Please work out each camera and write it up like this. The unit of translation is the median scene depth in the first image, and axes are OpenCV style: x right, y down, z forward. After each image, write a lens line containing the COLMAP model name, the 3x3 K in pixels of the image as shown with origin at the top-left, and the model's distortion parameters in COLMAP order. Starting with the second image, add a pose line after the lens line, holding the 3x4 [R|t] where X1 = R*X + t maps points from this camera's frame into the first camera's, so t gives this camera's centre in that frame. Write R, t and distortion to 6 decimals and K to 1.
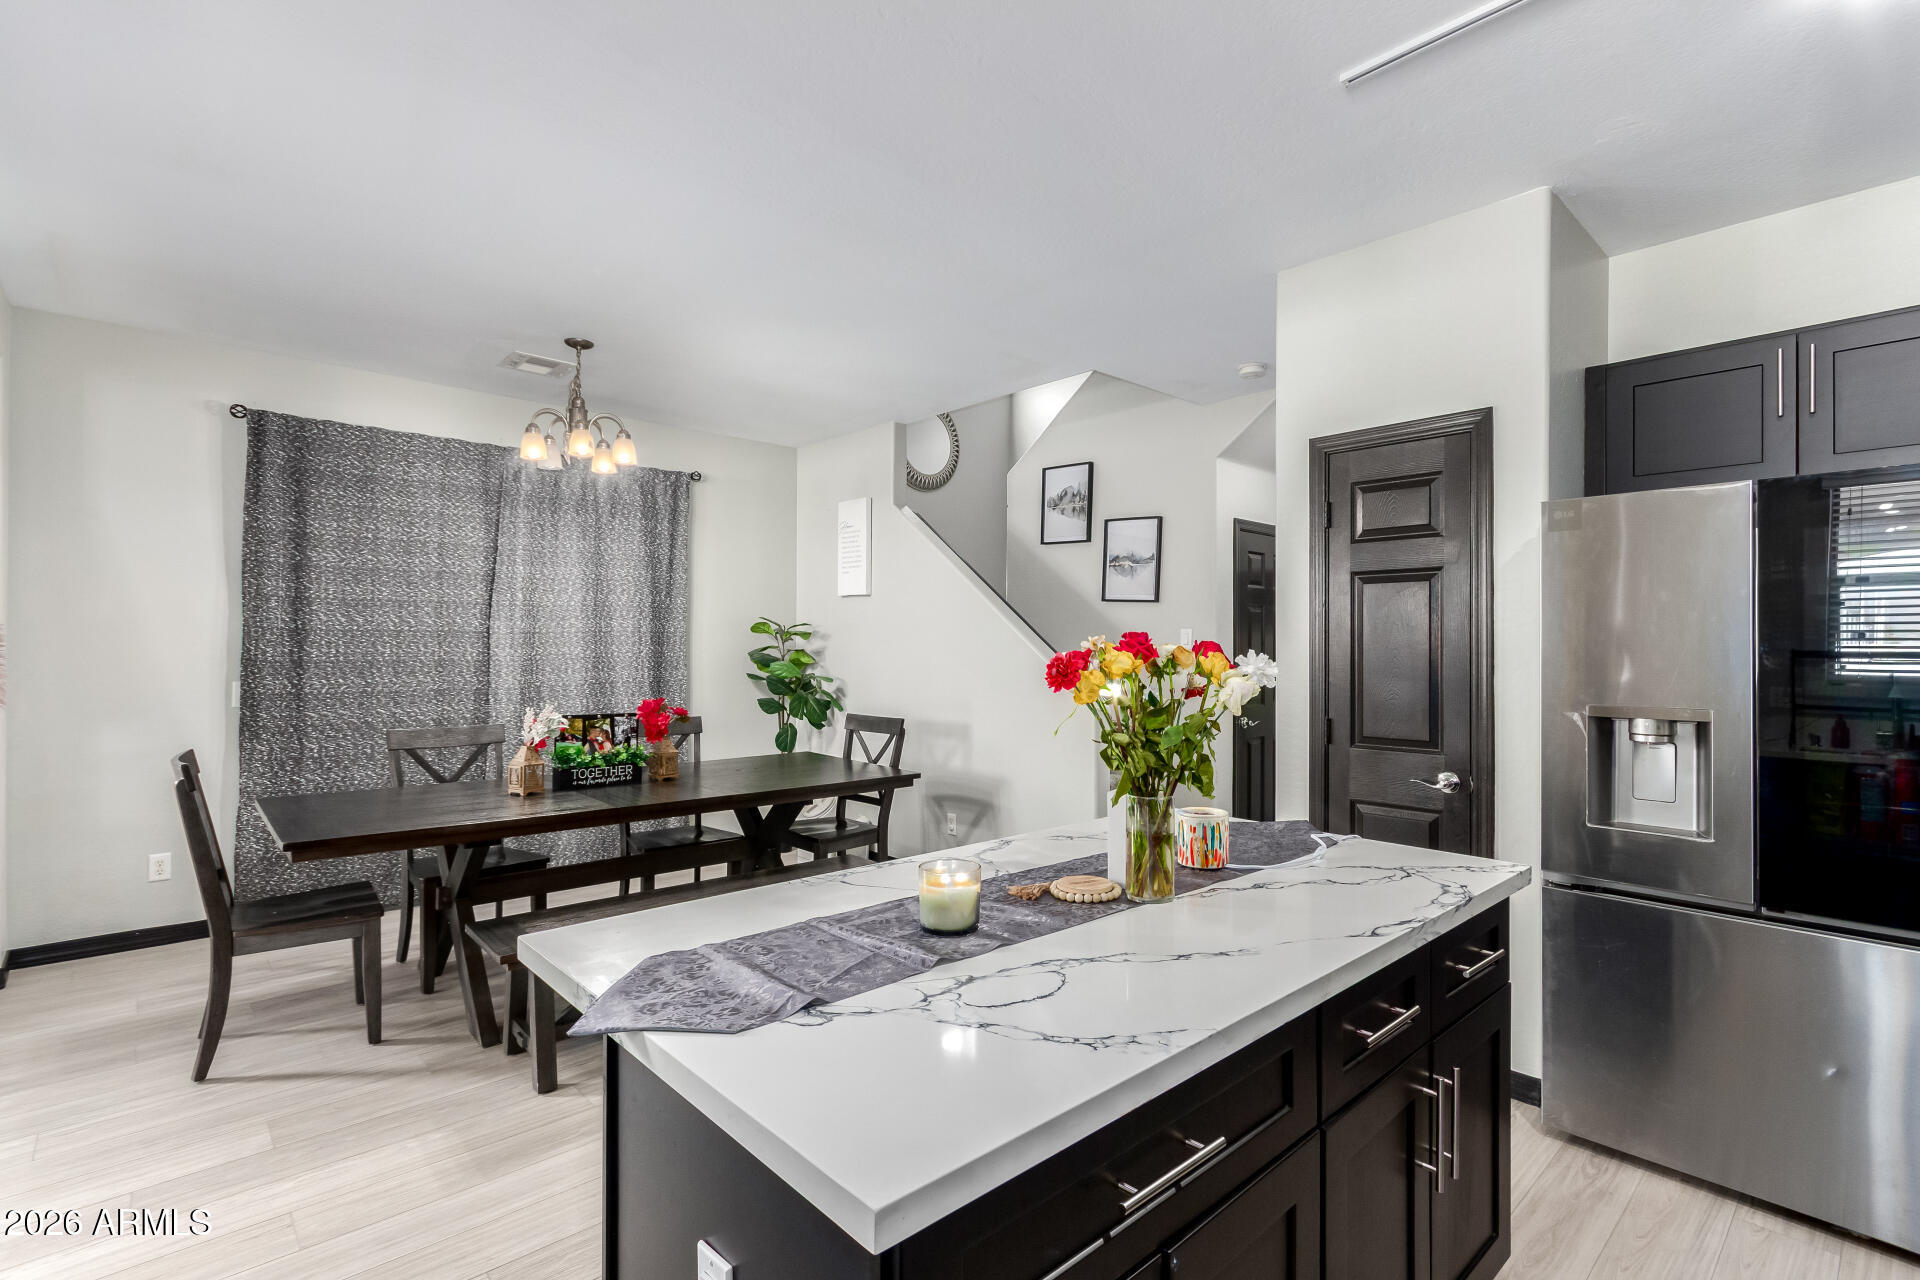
lens RADIAL K [[896.6, 0, 964.2], [0, 896.6, 642.1], [0, 0, 1]] dist [0.004737, 0.000489]
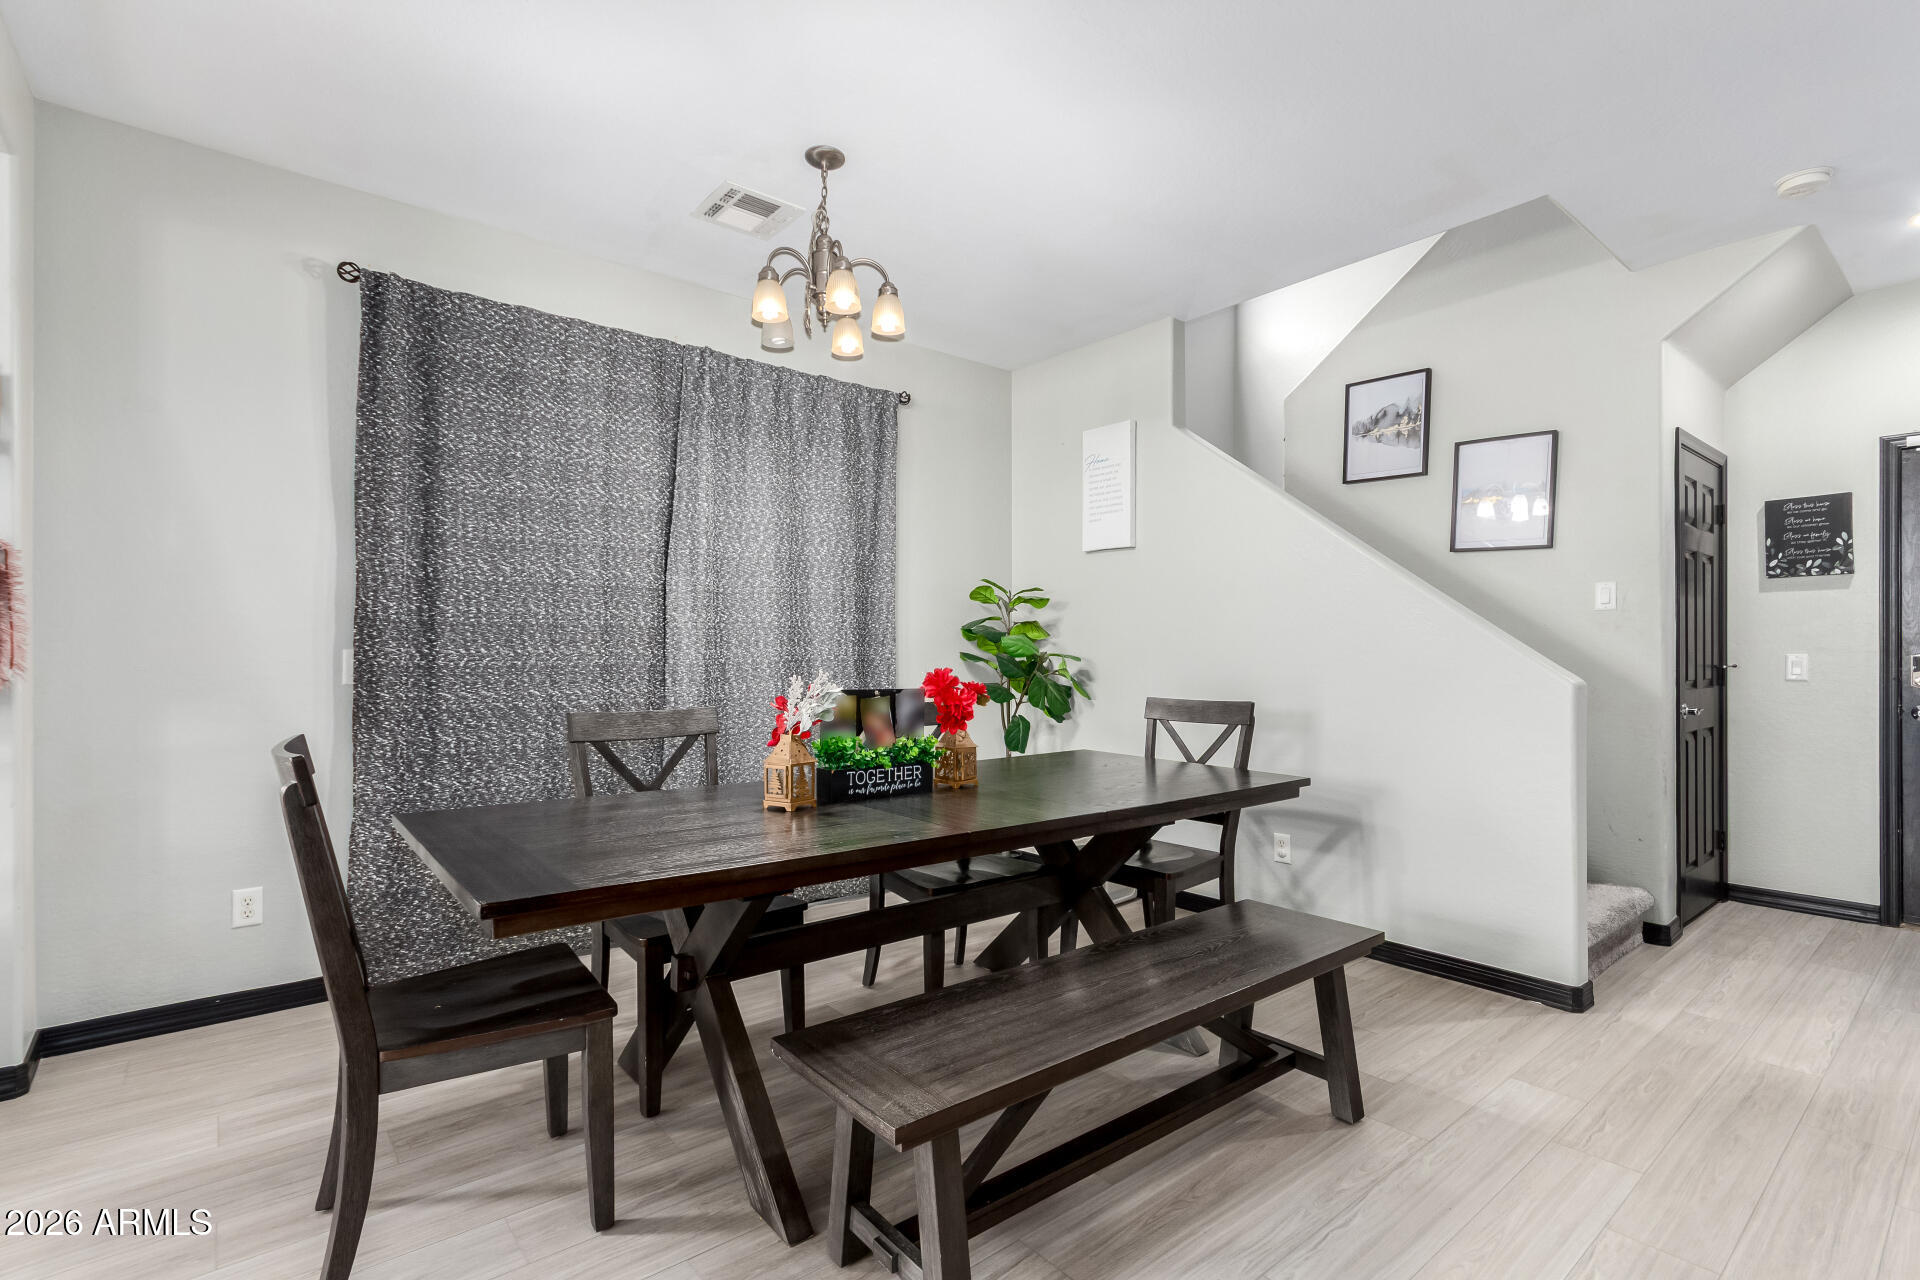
lens RADIAL K [[882.5, 0, 966.1], [0, 882.5, 655.0], [0, 0, 1]] dist [0.001808, 0.000424]
pose [[0.999198, -0.002934, -0.039944, -0.276036], [0.003080, 0.999989, 0.003577, 0.046121], [0.039933, -0.003697, 0.999196, 0.301385]]
